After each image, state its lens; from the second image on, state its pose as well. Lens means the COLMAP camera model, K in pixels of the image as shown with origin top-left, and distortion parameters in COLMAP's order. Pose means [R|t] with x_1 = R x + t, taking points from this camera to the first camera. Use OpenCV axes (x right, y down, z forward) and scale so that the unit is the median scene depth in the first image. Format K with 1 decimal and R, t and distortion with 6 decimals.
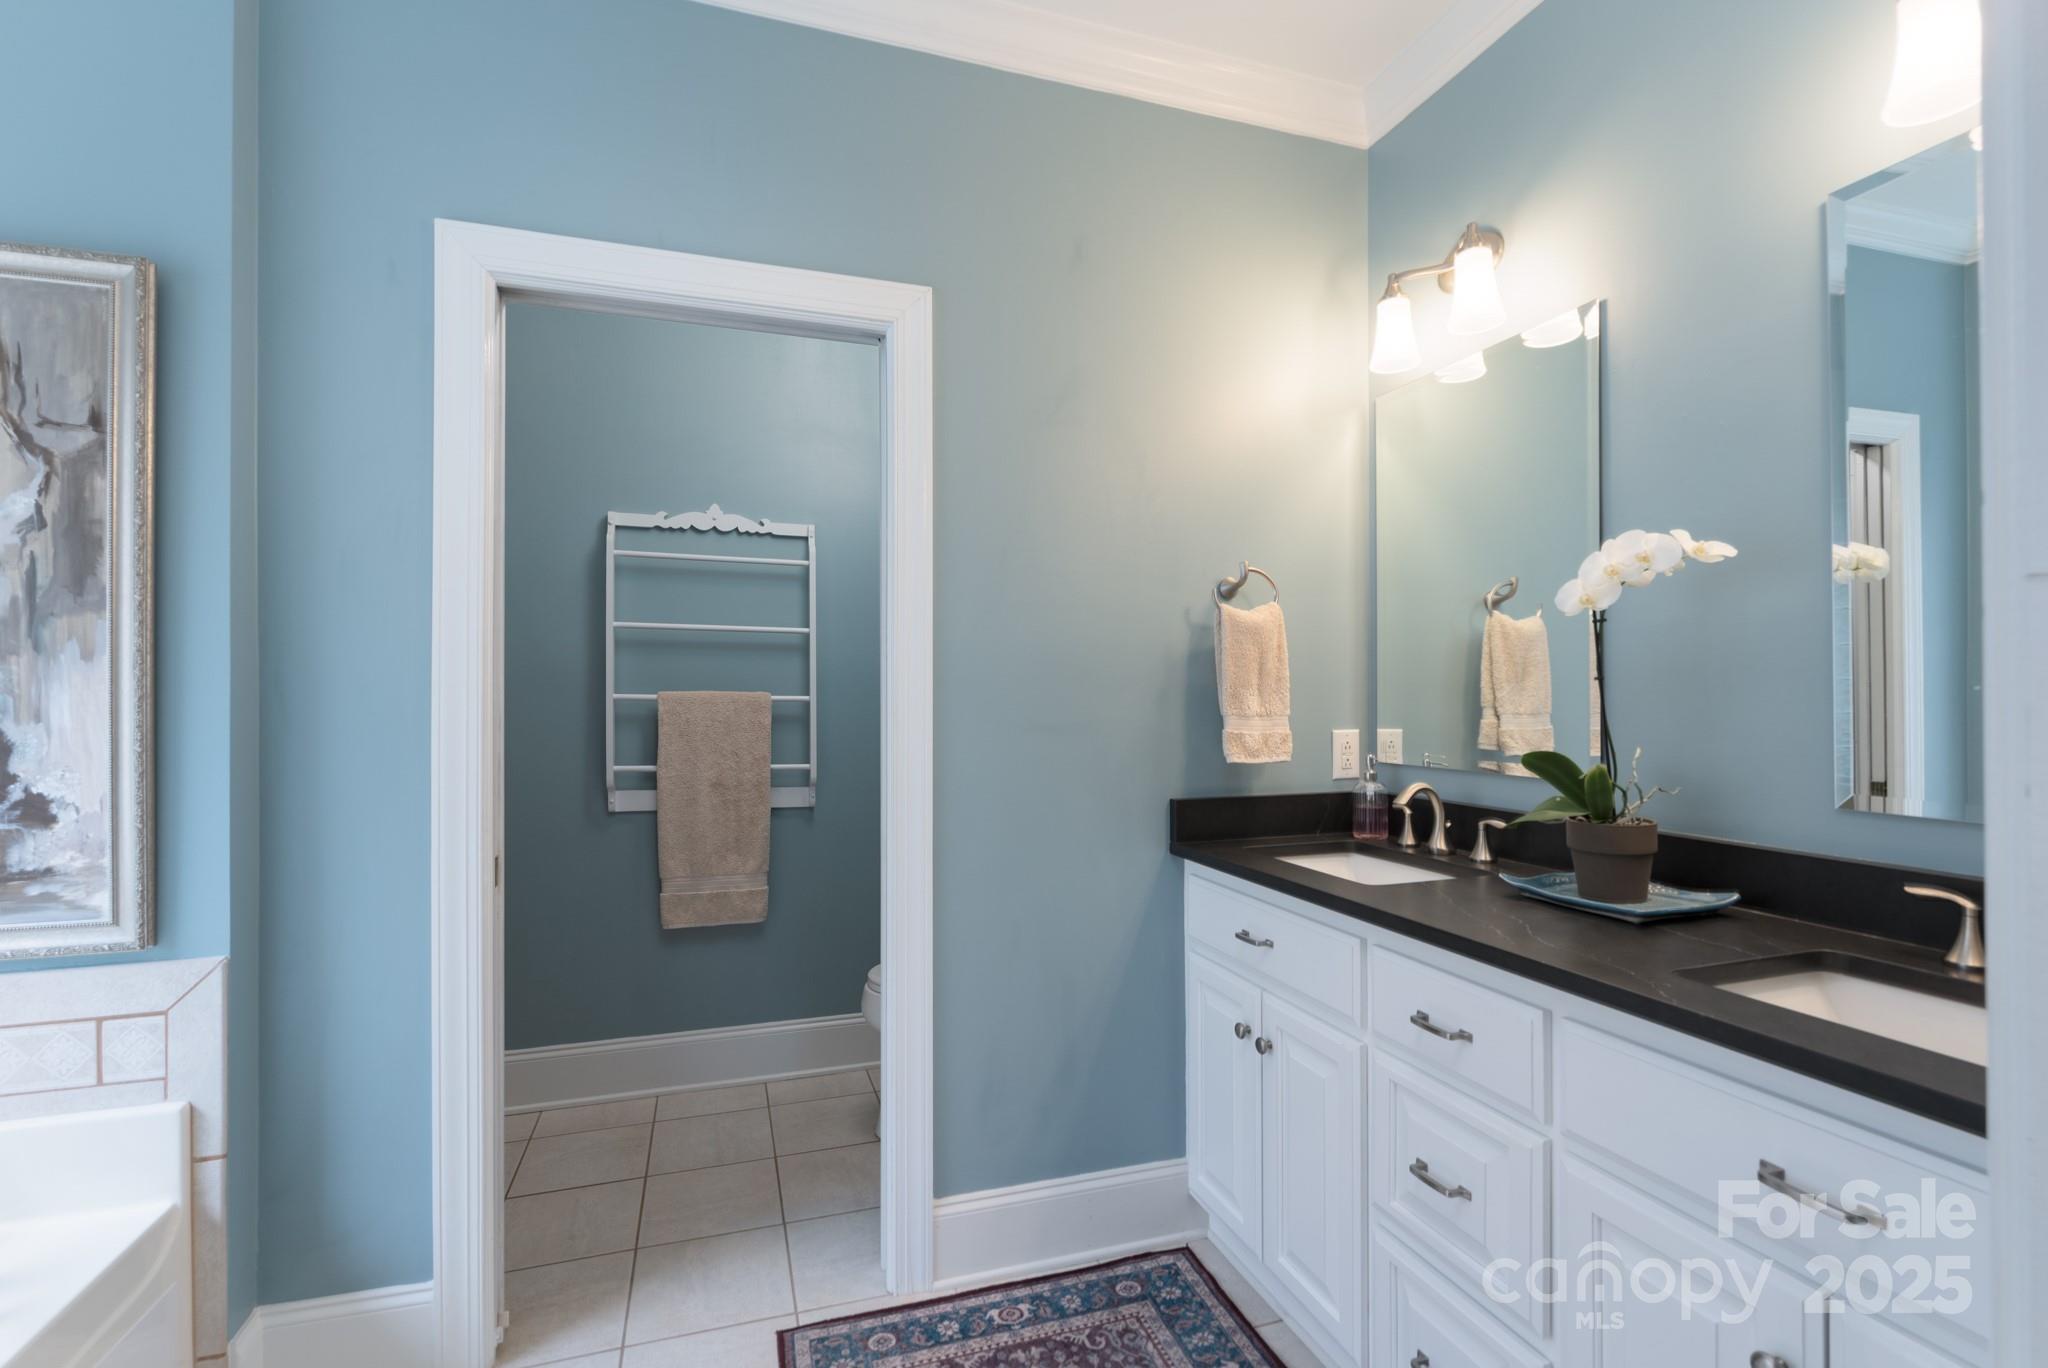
lens RADIAL K [[933.7, 0, 1013.4], [0, 933.7, 687.5], [0, 0, 1]] dist [-0.005633, -0.000301]
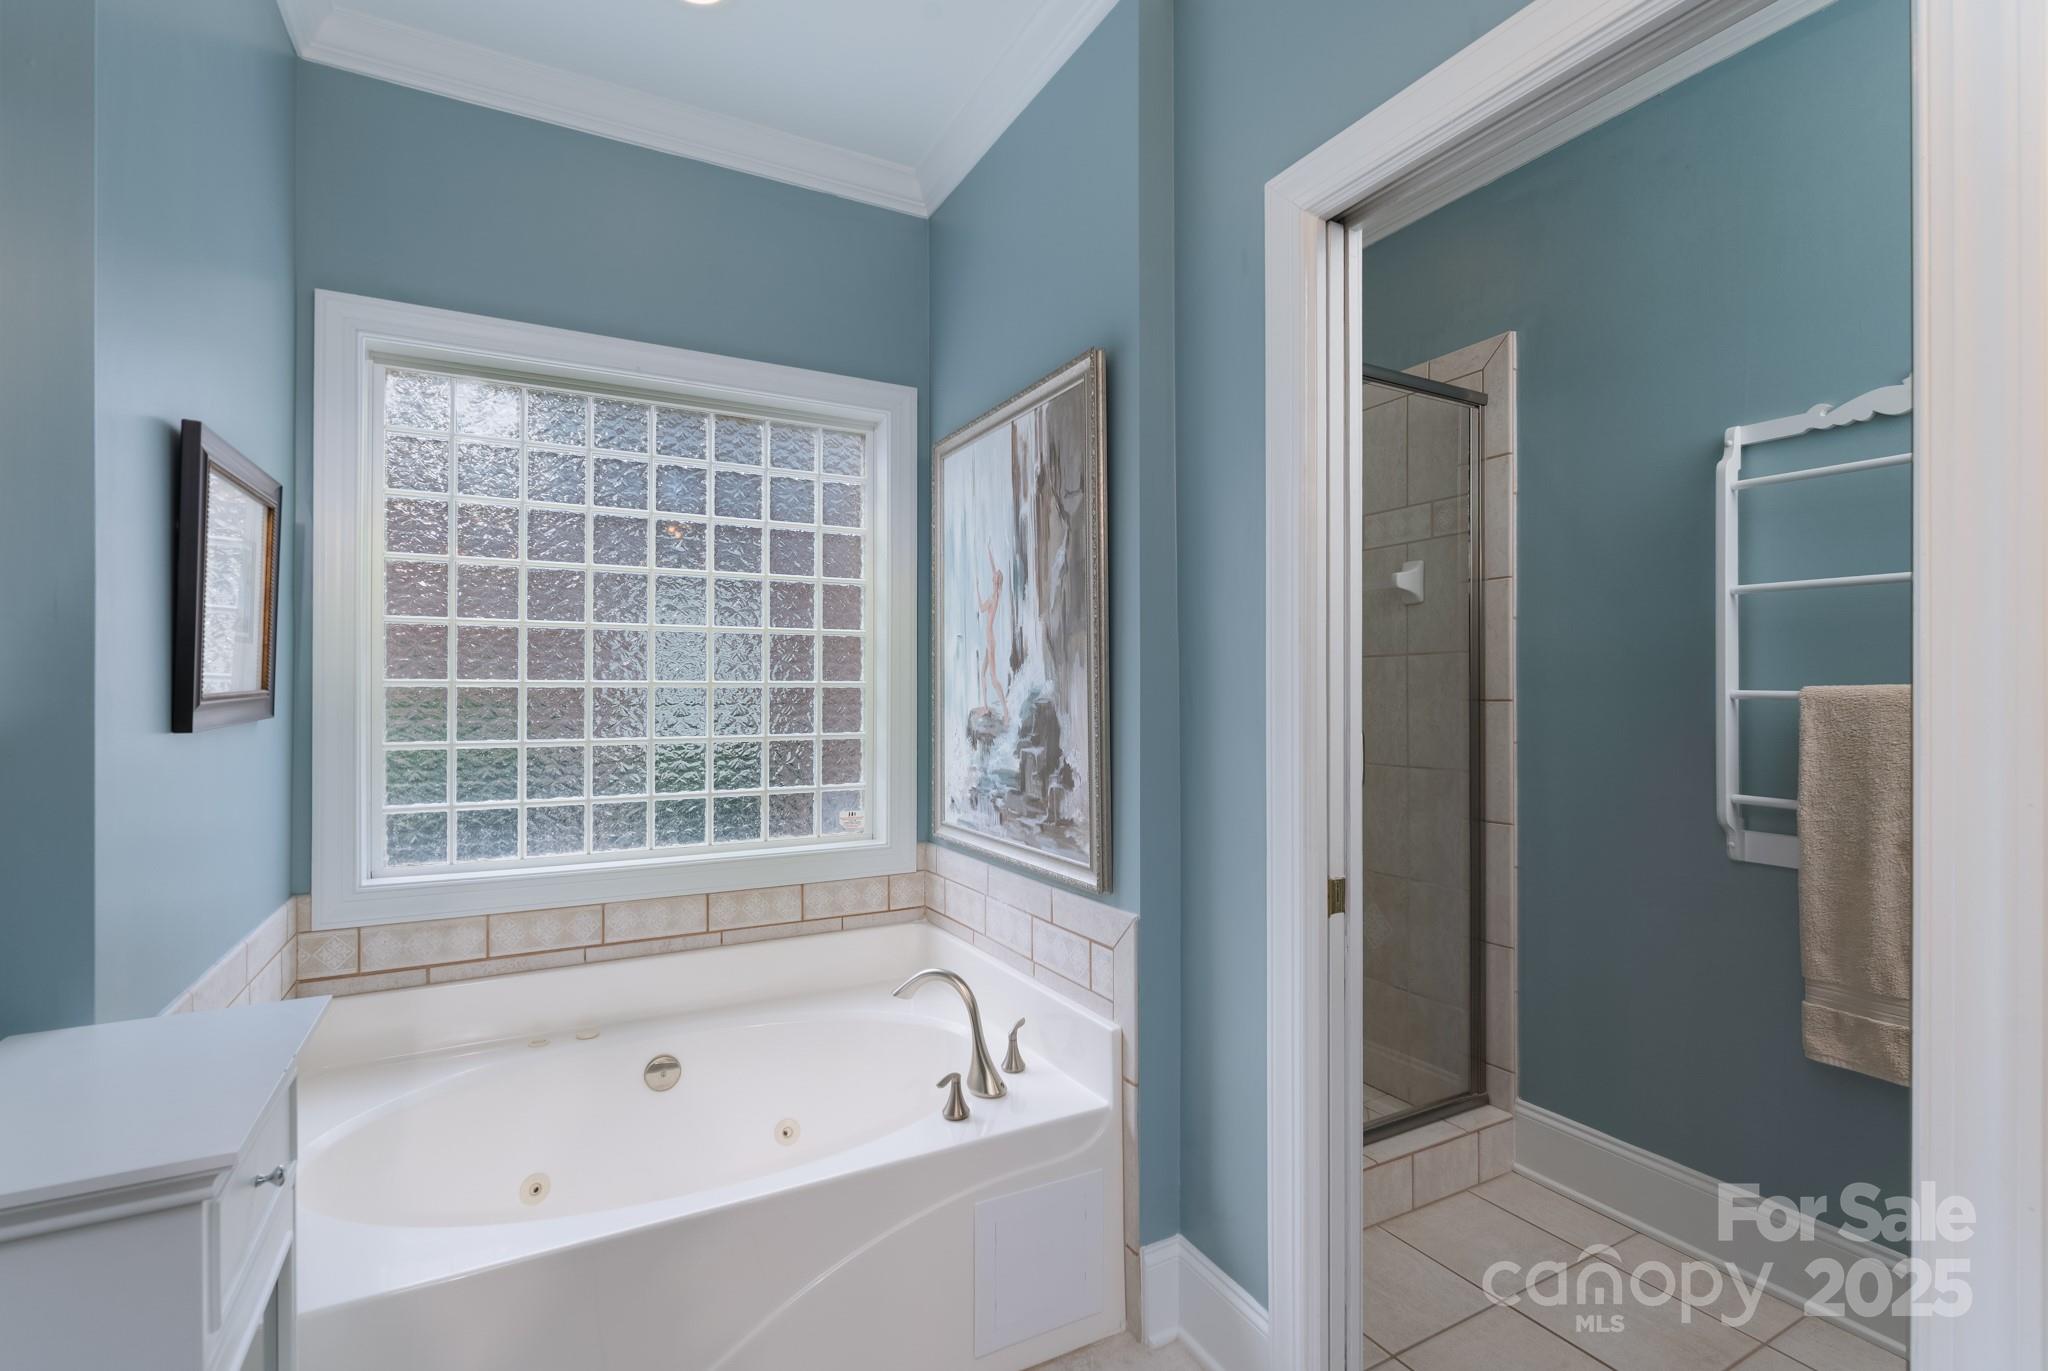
lens RADIAL K [[933.7, 0, 1018.4], [0, 933.7, 693.3], [0, 0, 1]] dist [-0.005633, -0.000301]
pose [[0.174463, -0.008993, -0.984623, 0.298172], [0.008346, 0.999936, -0.007655, 0.018927], [0.984628, -0.006882, 0.174527, 0.677841]]
